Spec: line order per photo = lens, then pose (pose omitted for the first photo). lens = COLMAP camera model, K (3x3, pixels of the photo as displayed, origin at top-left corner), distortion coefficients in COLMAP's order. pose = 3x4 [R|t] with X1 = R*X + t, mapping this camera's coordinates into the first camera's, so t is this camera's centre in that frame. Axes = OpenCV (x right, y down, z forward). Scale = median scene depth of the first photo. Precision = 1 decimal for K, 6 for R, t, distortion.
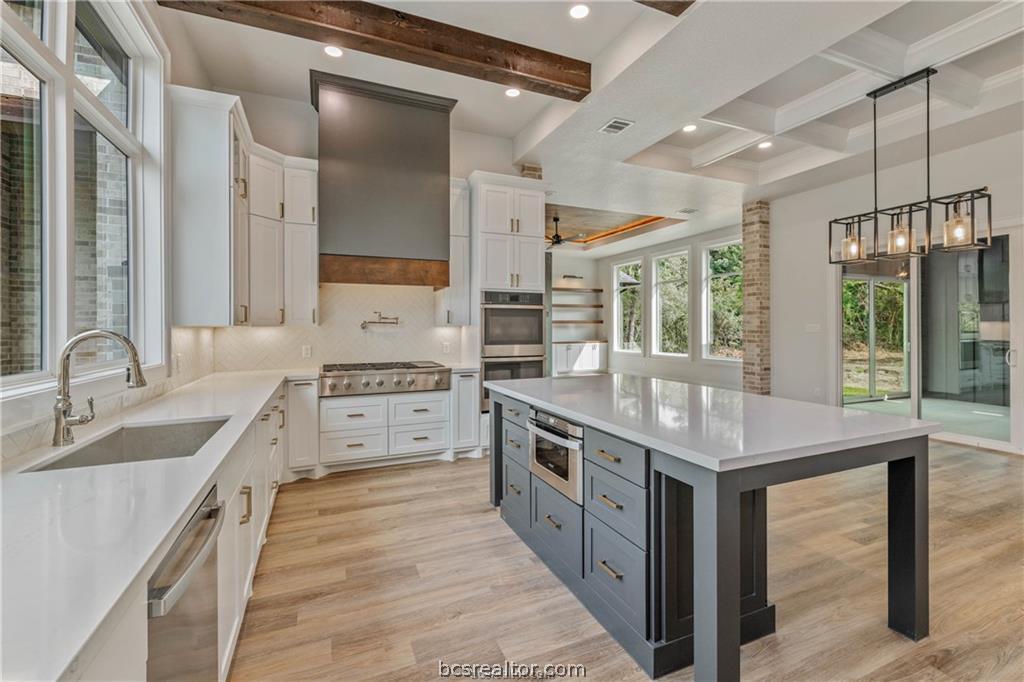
lens RADIAL K [[441.3, 0, 513.5], [0, 441.3, 328.3], [0, 0, 1]] dist [0.001783, -0.001463]
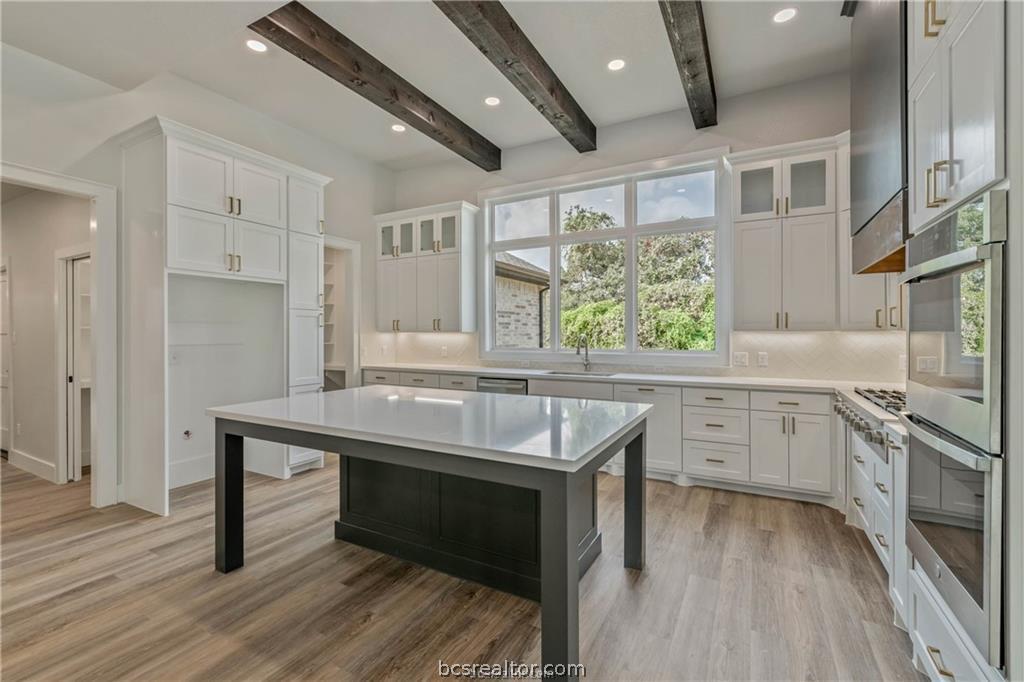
lens RADIAL K [[441.3, 0, 516.2], [0, 441.3, 335.9], [0, 0, 1]] dist [0.001783, -0.001463]
pose [[-0.781444, 0.008547, -0.623917, 0.286952], [0.002186, 0.999938, 0.010959, -0.003839], [0.623972, 0.007200, -0.781414, 0.702328]]
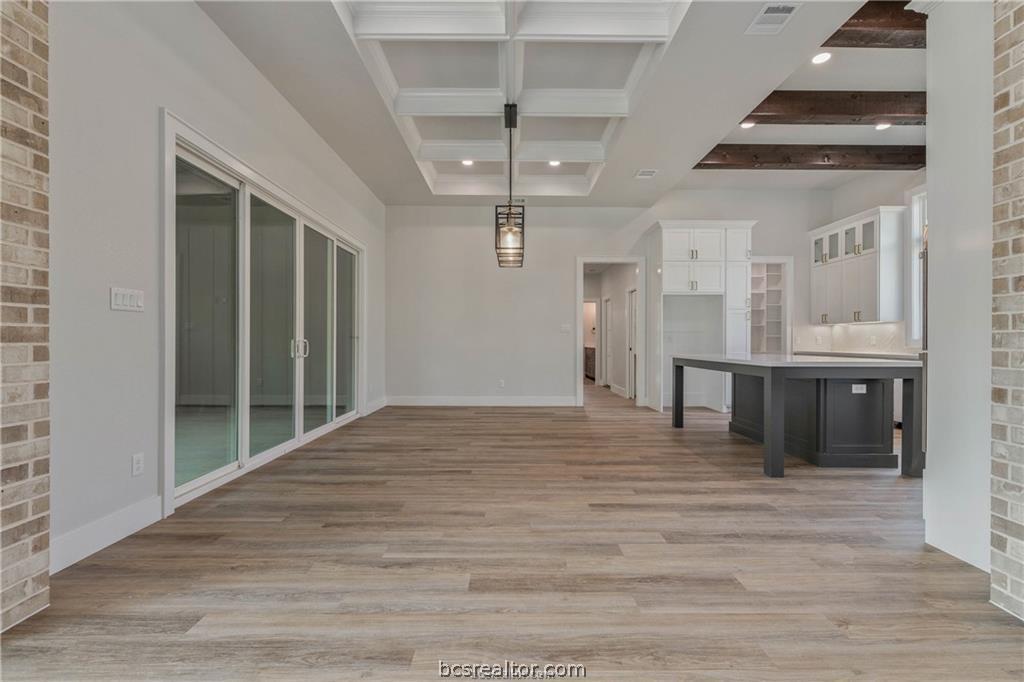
lens RADIAL K [[441.3, 0, 509.5], [0, 441.3, 345.1], [0, 0, 1]] dist [0.001783, -0.001463]
pose [[-0.919284, -0.000608, 0.393594, 0.211714], [0.003344, 0.999951, 0.009356, 0.033115], [-0.393580, 0.009917, -0.919237, 1.124065]]
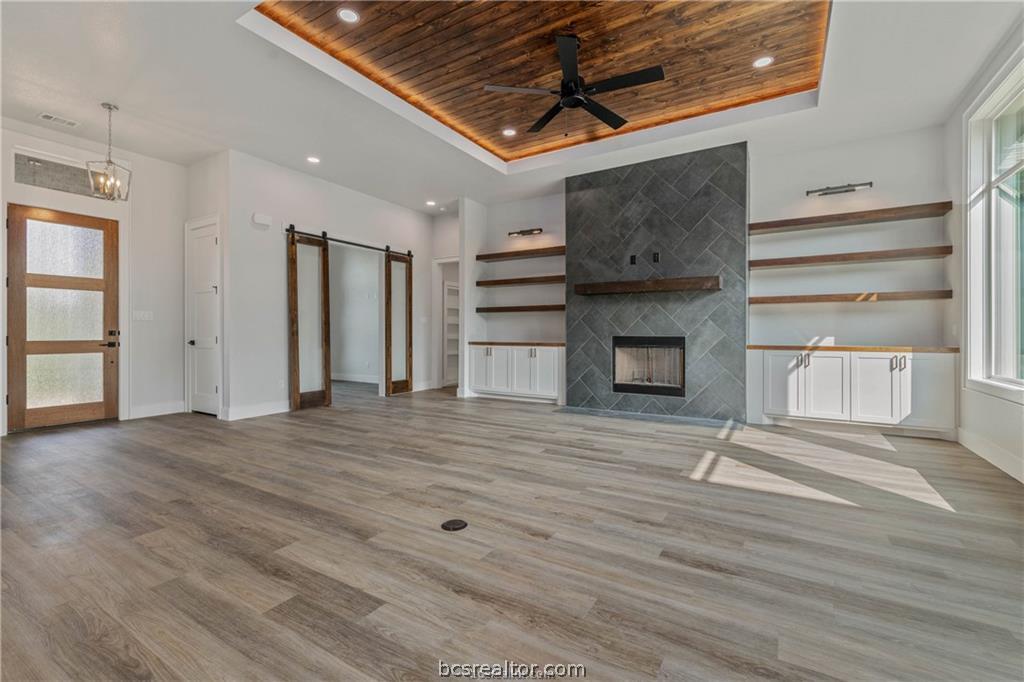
lens RADIAL K [[441.3, 0, 512.7], [0, 441.3, 334.4], [0, 0, 1]] dist [0.001783, -0.001463]
pose [[0.578410, 0.009643, -0.815689, 0.528362], [-0.006596, 0.999953, 0.007144, 0.031130], [0.815719, 0.001248, 0.578447, 0.941634]]
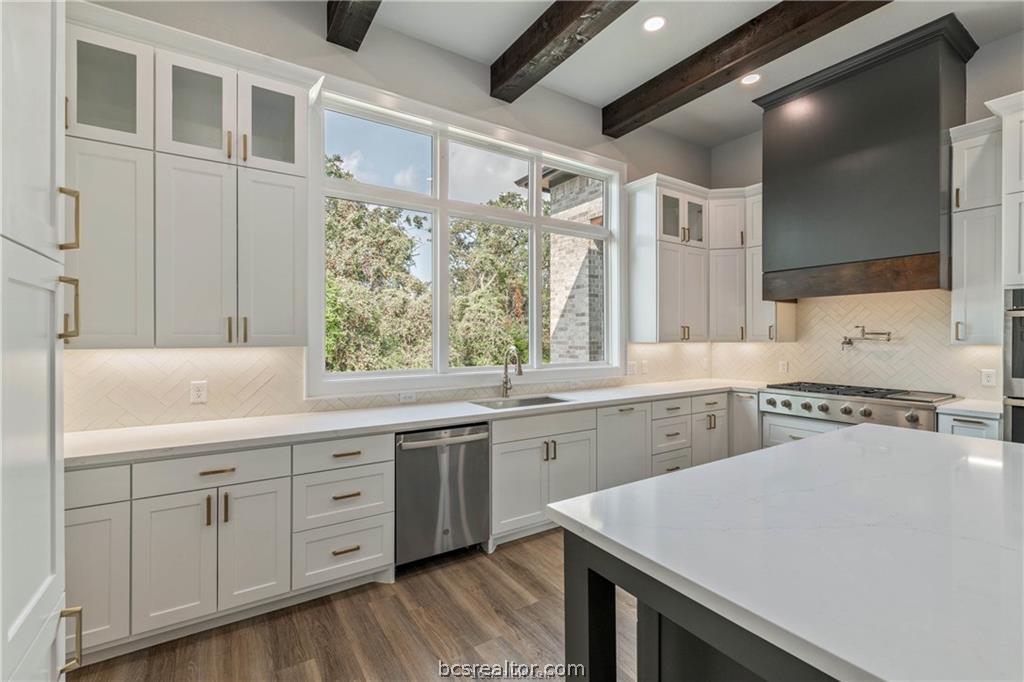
lens RADIAL K [[441.3, 0, 531.6], [0, 441.3, 339.6], [0, 0, 1]] dist [0.001783, -0.001463]
pose [[0.198950, 0.009828, -0.979960, 0.271433], [-0.002612, 0.999951, 0.009498, -0.012035], [0.980006, 0.000670, 0.198966, 0.153956]]
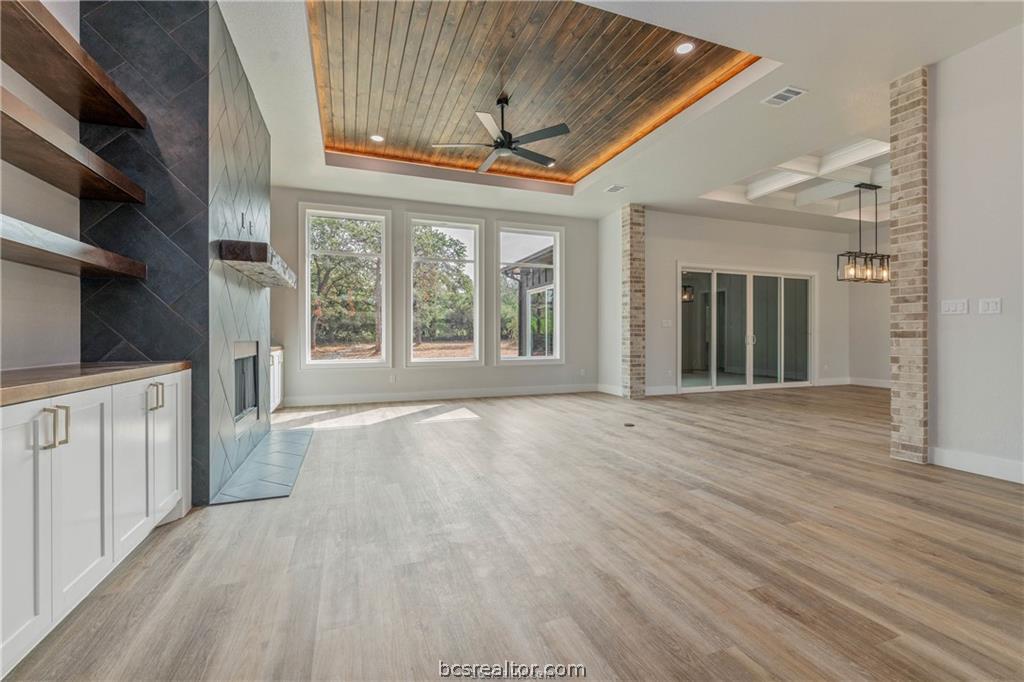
lens RADIAL K [[441.3, 0, 512.2], [0, 441.3, 337.4], [0, 0, 1]] dist [0.001783, -0.001463]
pose [[0.051243, 0.002428, 0.998683, -0.542920], [0.003689, 0.999990, -0.002621, 0.036782], [-0.998679, 0.003818, 0.051234, 1.264955]]
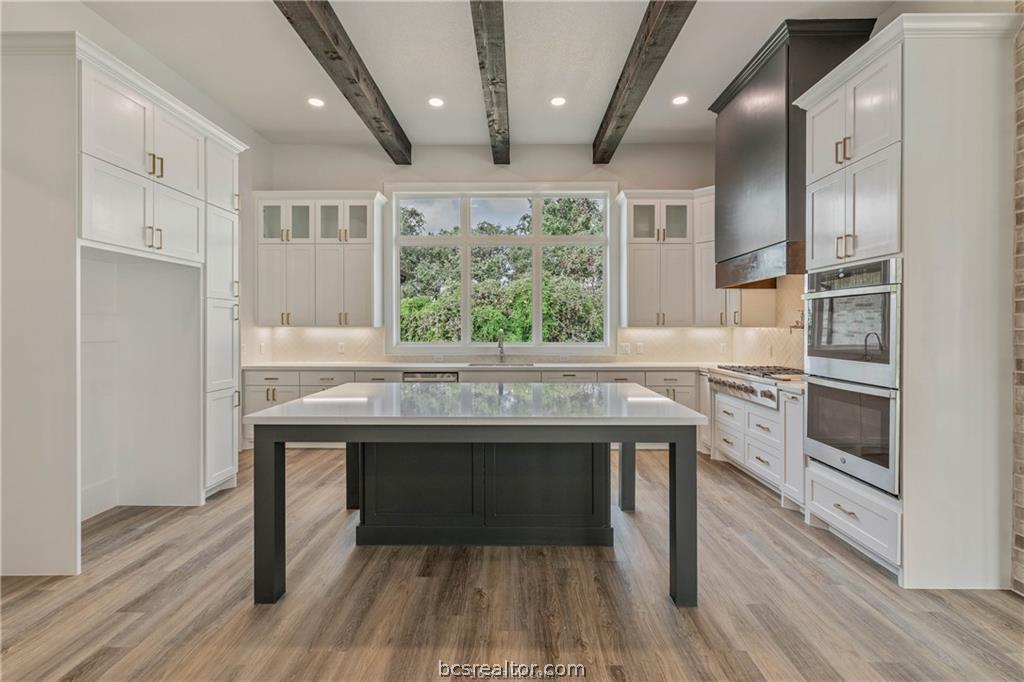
lens RADIAL K [[441.3, 0, 514.9], [0, 441.3, 331.2], [0, 0, 1]] dist [0.001783, -0.001463]
pose [[-0.403458, 0.009653, -0.914947, 0.461059], [-0.002223, 0.999931, 0.011529, -0.003871], [0.914995, 0.006686, -0.403409, 0.559346]]
